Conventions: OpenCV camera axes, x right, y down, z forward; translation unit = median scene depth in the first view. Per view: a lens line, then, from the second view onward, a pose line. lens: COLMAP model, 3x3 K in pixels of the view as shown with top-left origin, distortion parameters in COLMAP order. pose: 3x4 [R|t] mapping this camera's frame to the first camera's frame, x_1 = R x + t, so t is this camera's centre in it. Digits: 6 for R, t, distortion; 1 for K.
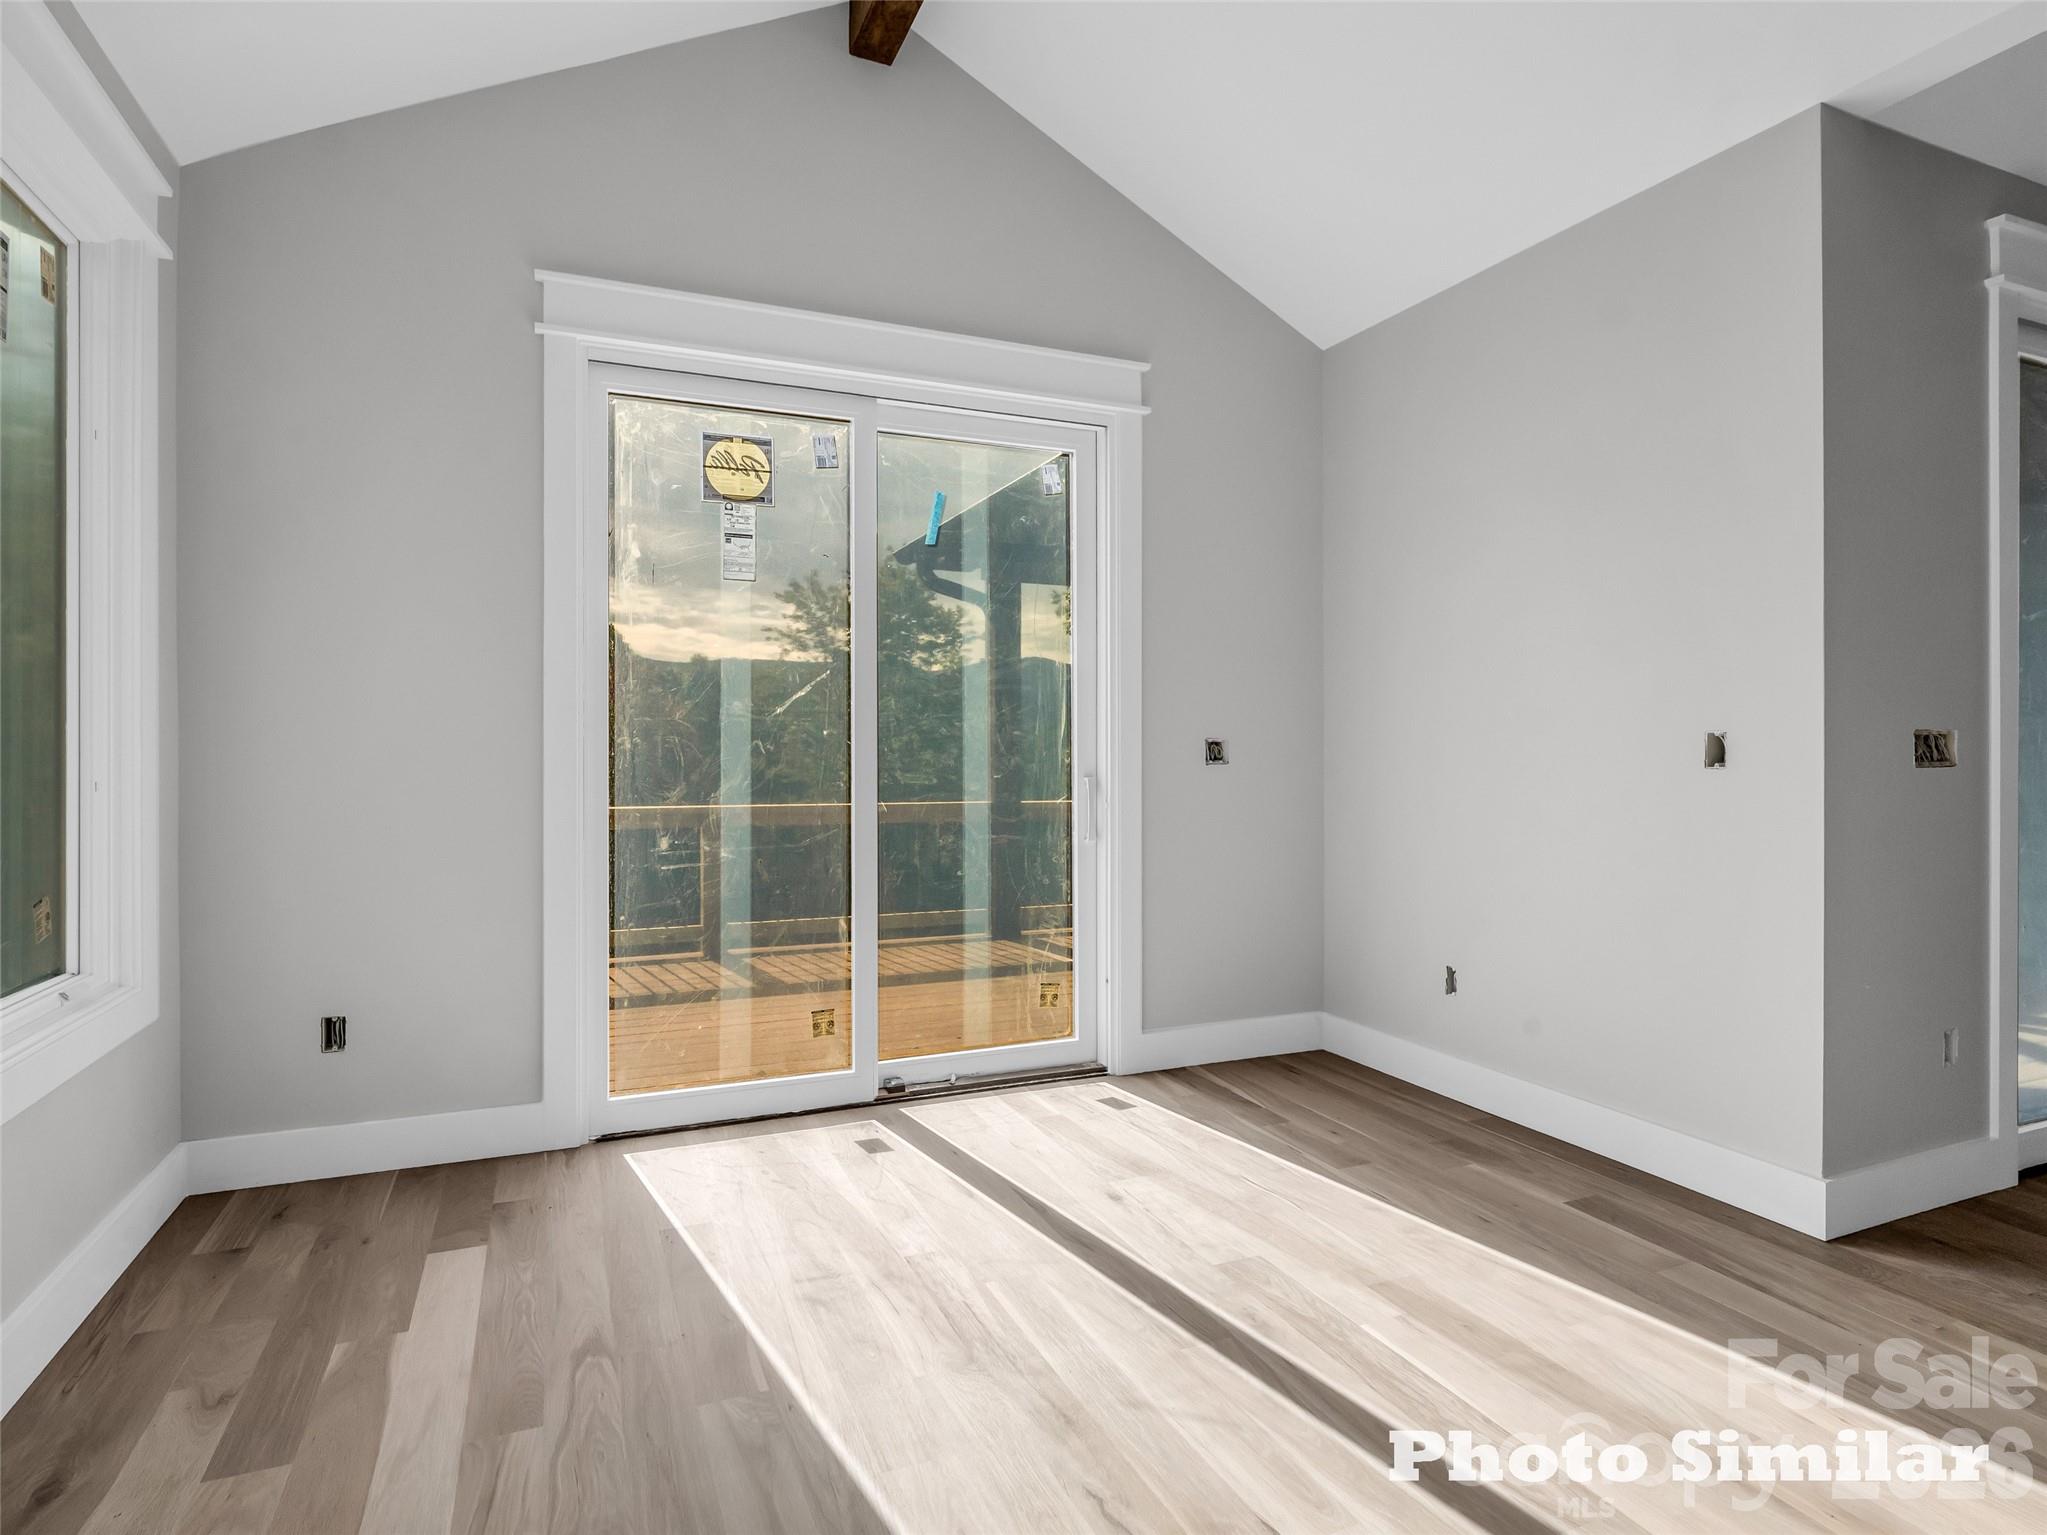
lens RADIAL K [[1107.1, 0, 1026.5], [0, 1107.1, 765.6], [0, 0, 1]] dist [-0.001245, -0.000110]
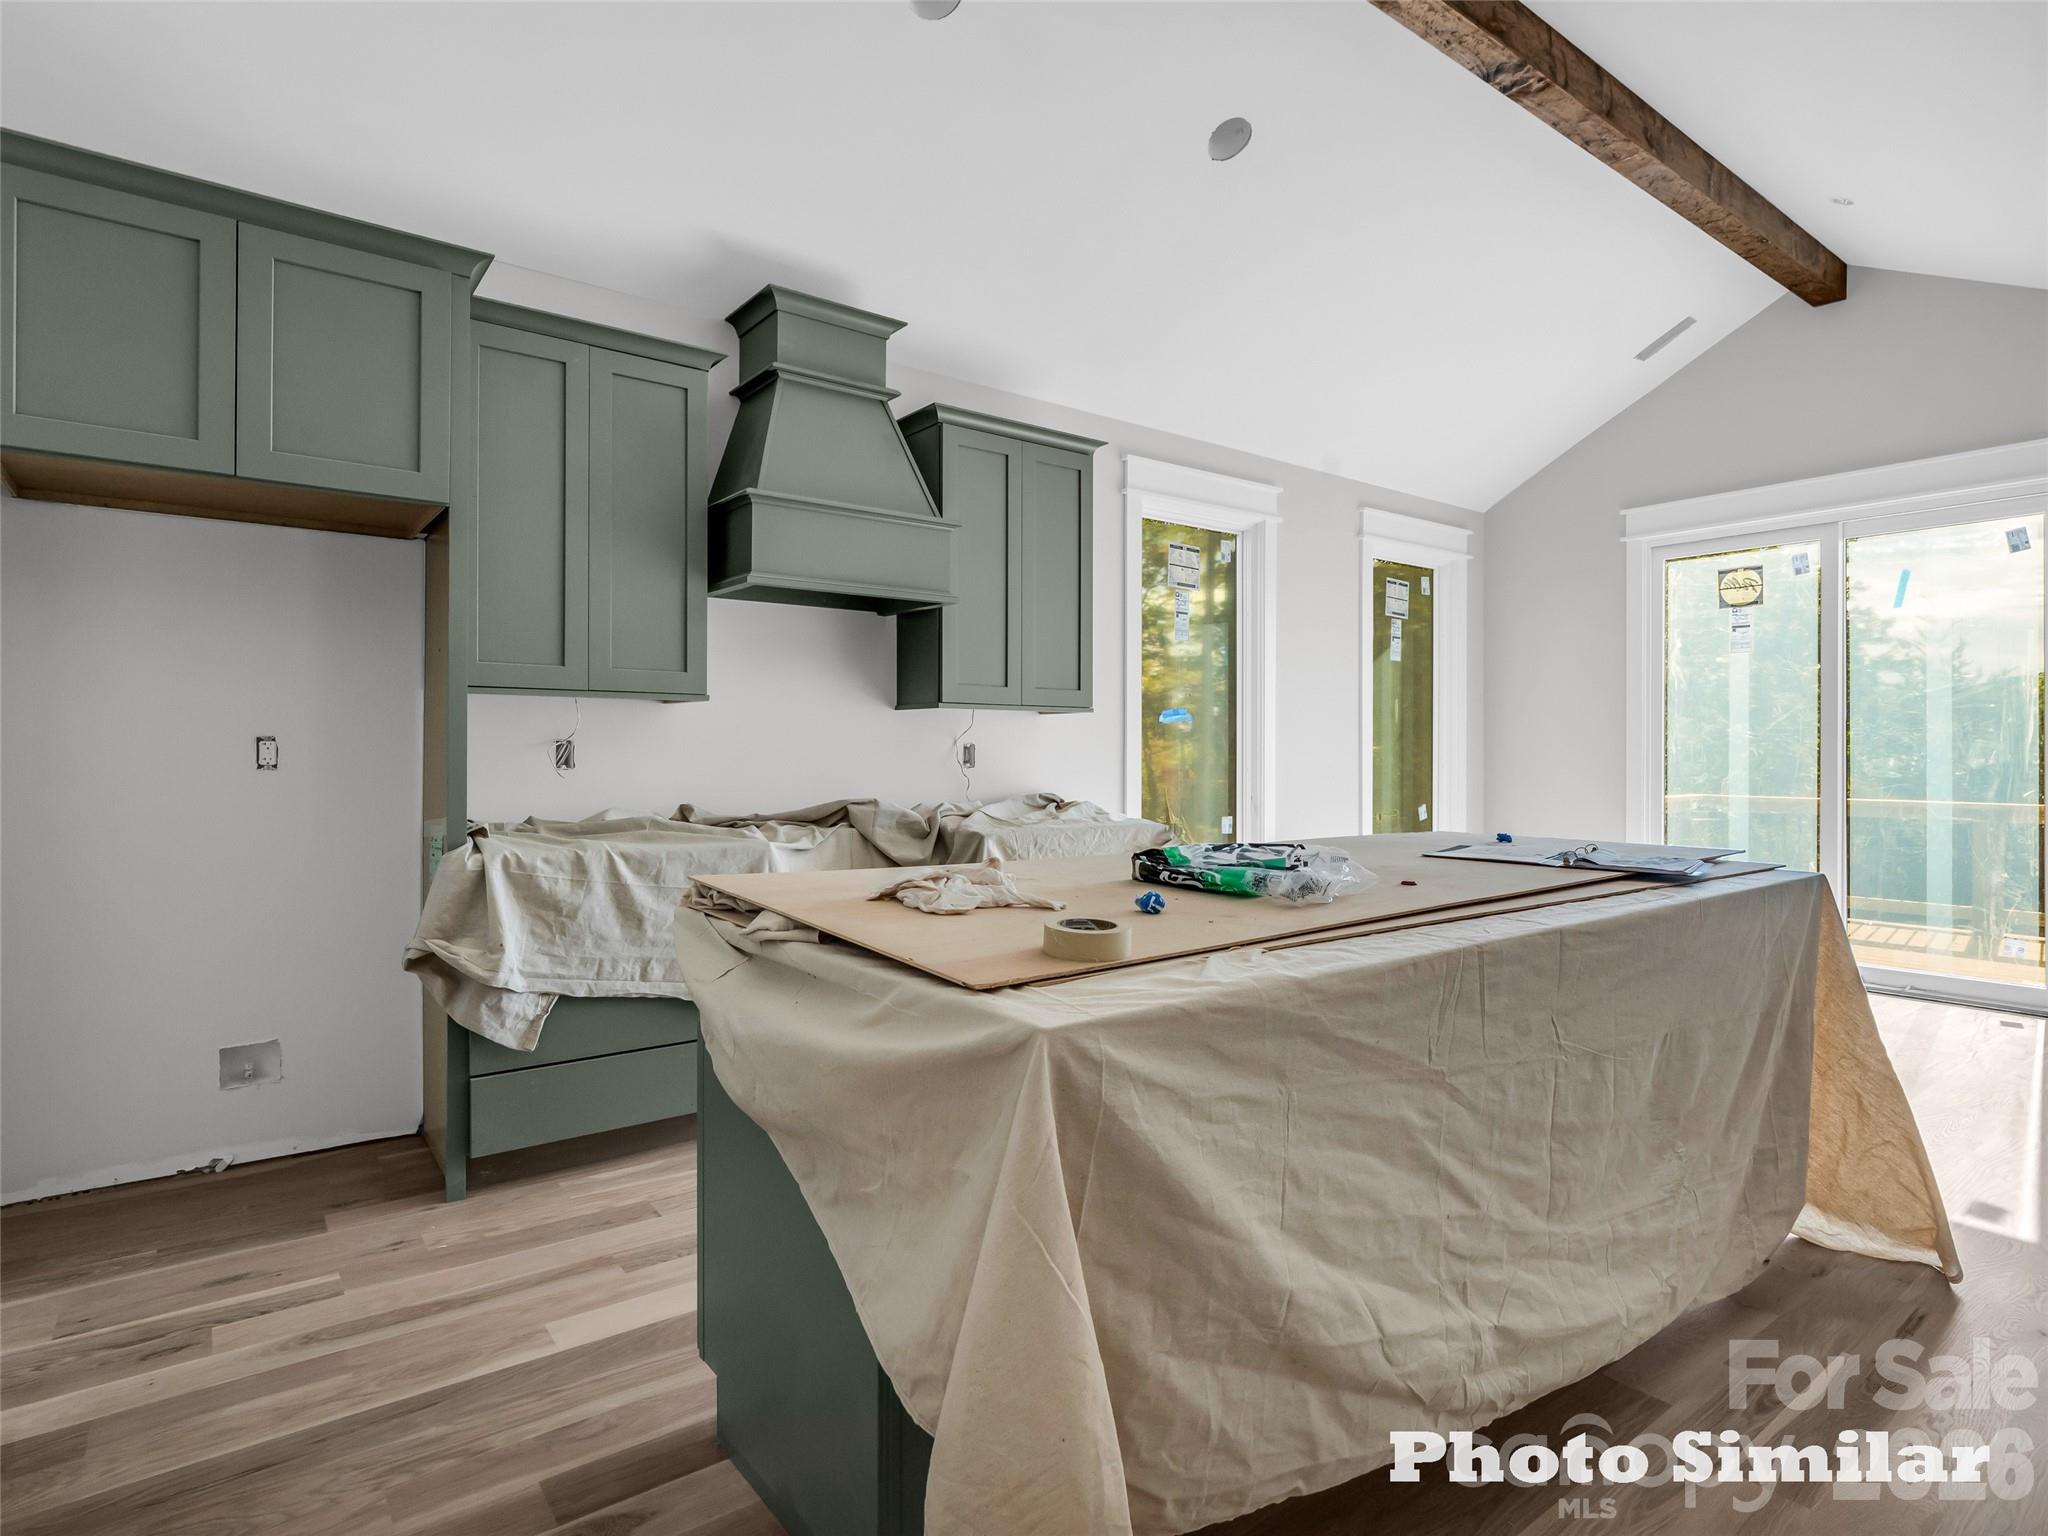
lens RADIAL K [[1107.6, 0, 1025.1], [0, 1107.6, 762.3], [0, 0, 1]] dist [-0.001245, -0.000110]
pose [[0.242567, 0.006059, -0.970116, 1.115233], [-0.015970, 0.999870, 0.002252, 0.013065], [0.970003, 0.014947, 0.242633, -0.465185]]
